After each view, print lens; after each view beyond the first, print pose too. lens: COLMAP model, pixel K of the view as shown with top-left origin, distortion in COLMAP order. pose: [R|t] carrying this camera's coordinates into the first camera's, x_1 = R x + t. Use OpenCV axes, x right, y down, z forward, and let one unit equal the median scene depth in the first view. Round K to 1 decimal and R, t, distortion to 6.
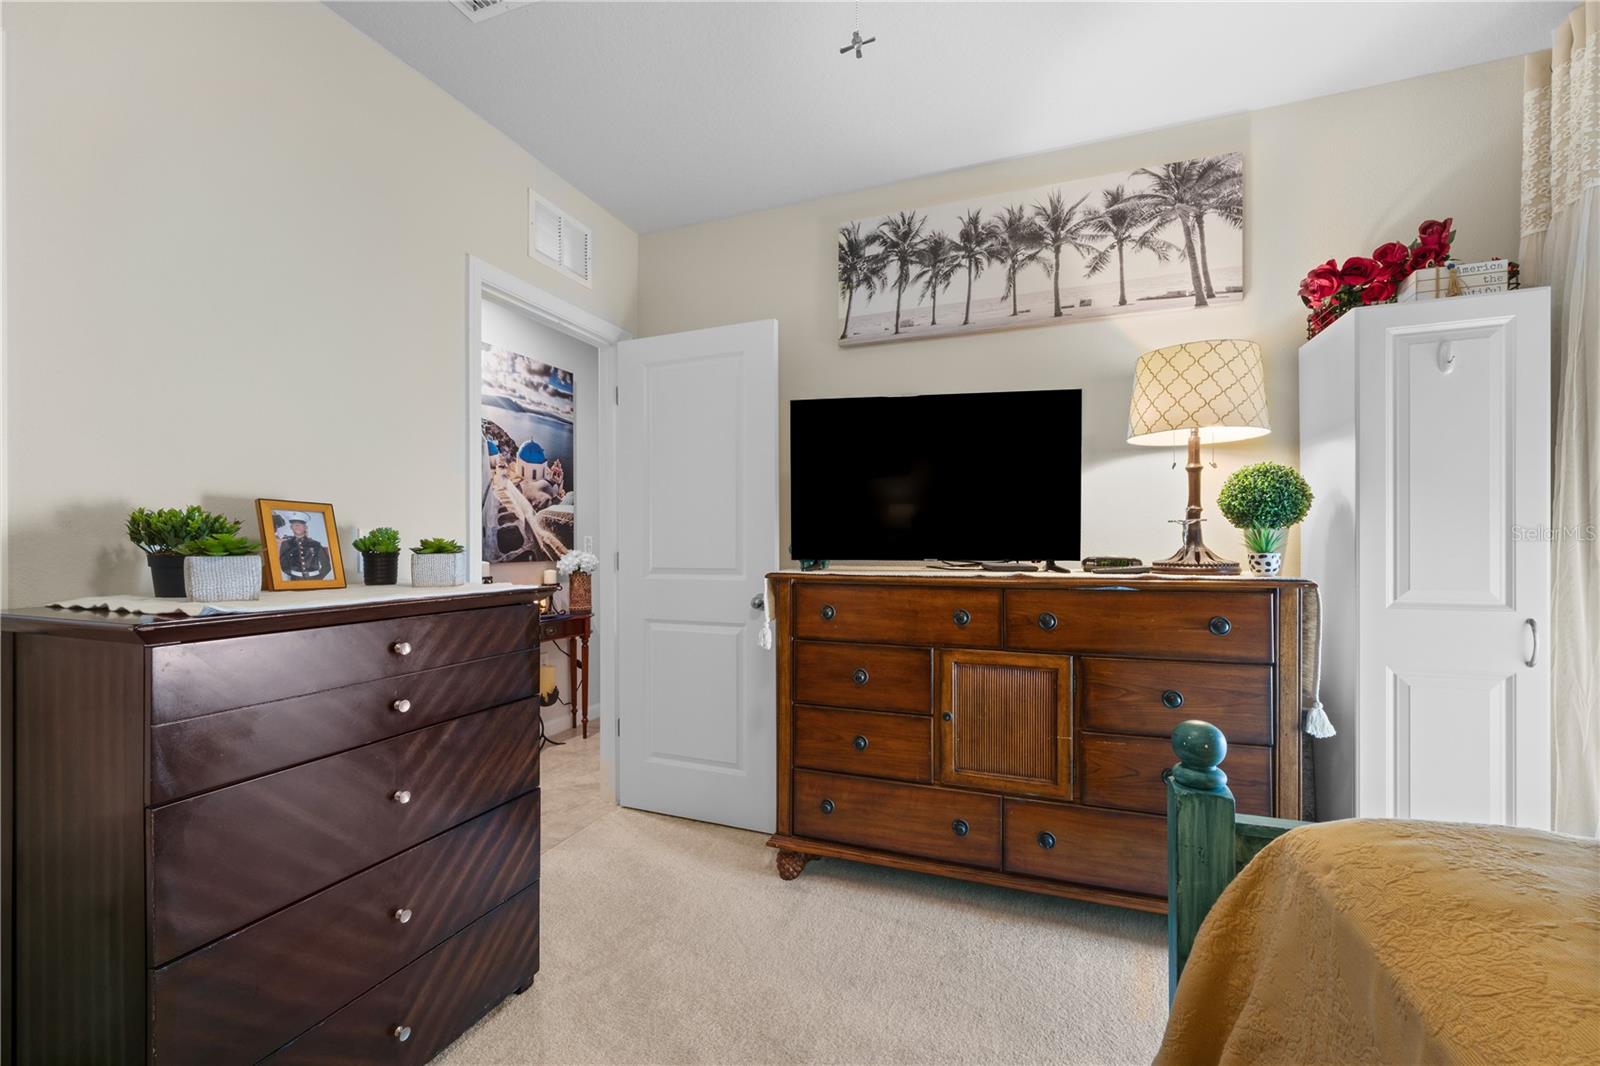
lens RADIAL K [[655.3, 0, 803.6], [0, 655.3, 526.7], [0, 0, 1]] dist [-0.001231, -0.000399]
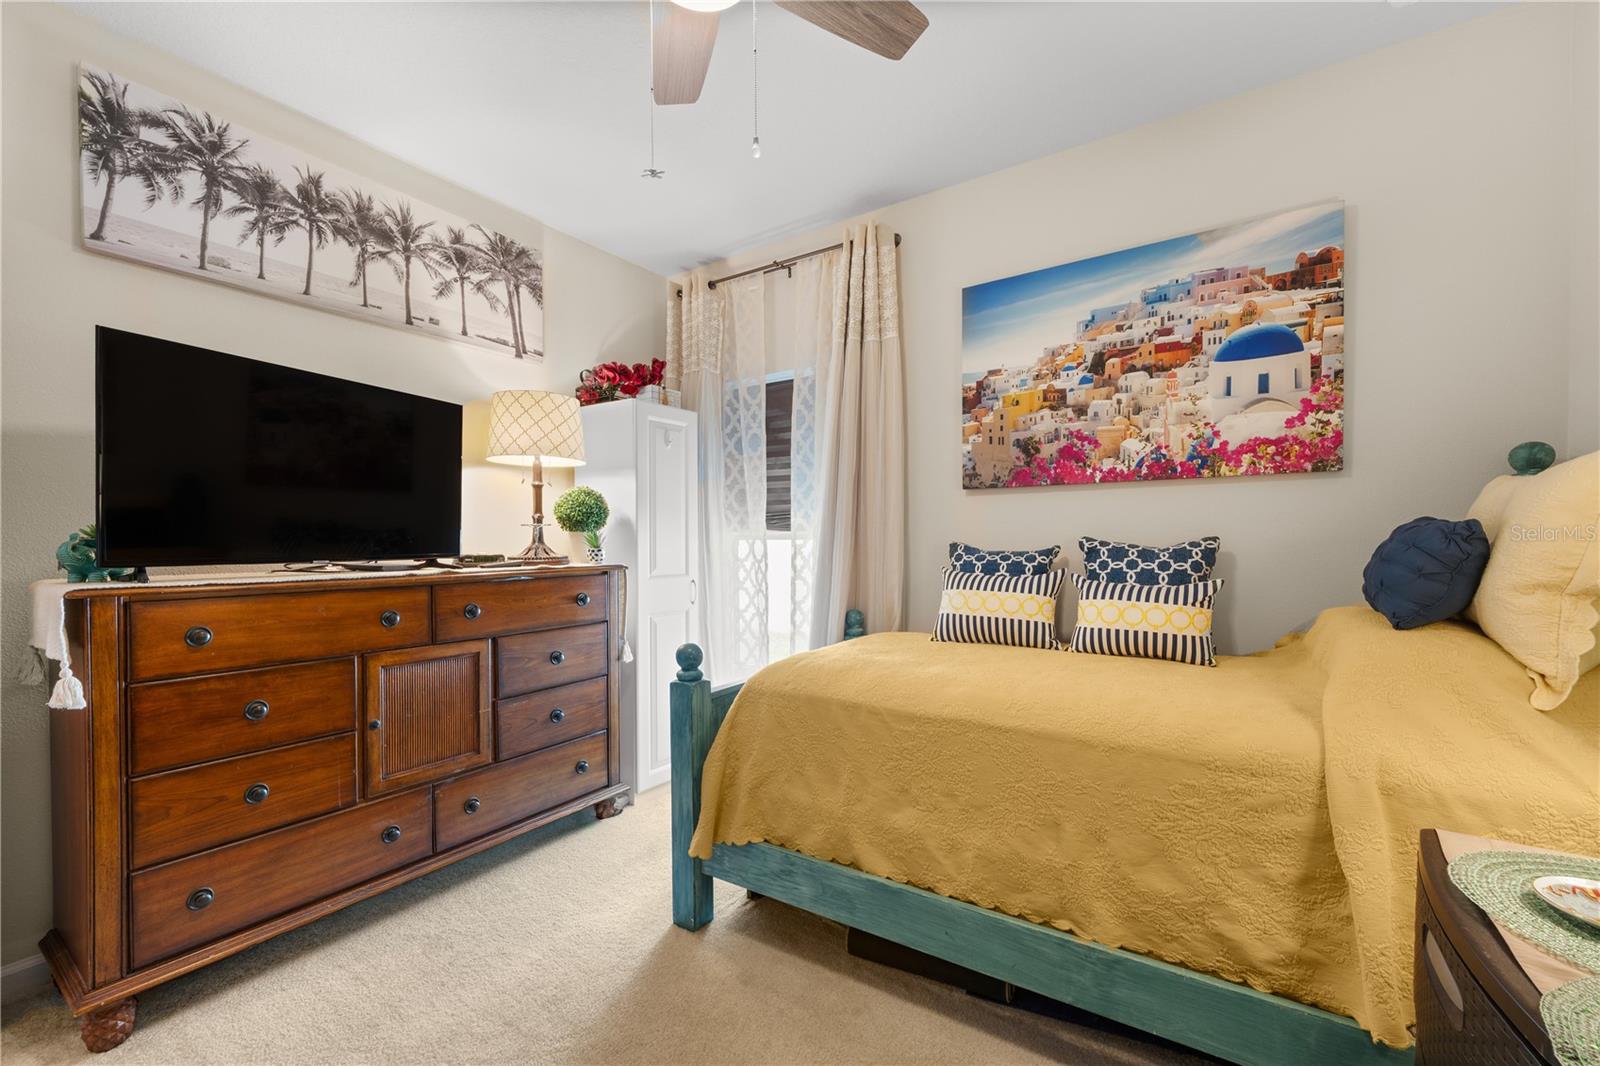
lens RADIAL K [[655.3, 0, 803.6], [0, 655.3, 526.7], [0, 0, 1]] dist [-0.001231, -0.000399]
pose [[0.220231, 0.023665, 0.975161, -0.500964], [-0.015385, 0.999666, -0.020785, 0.011795], [-0.975326, -0.010425, 0.220522, 0.165992]]
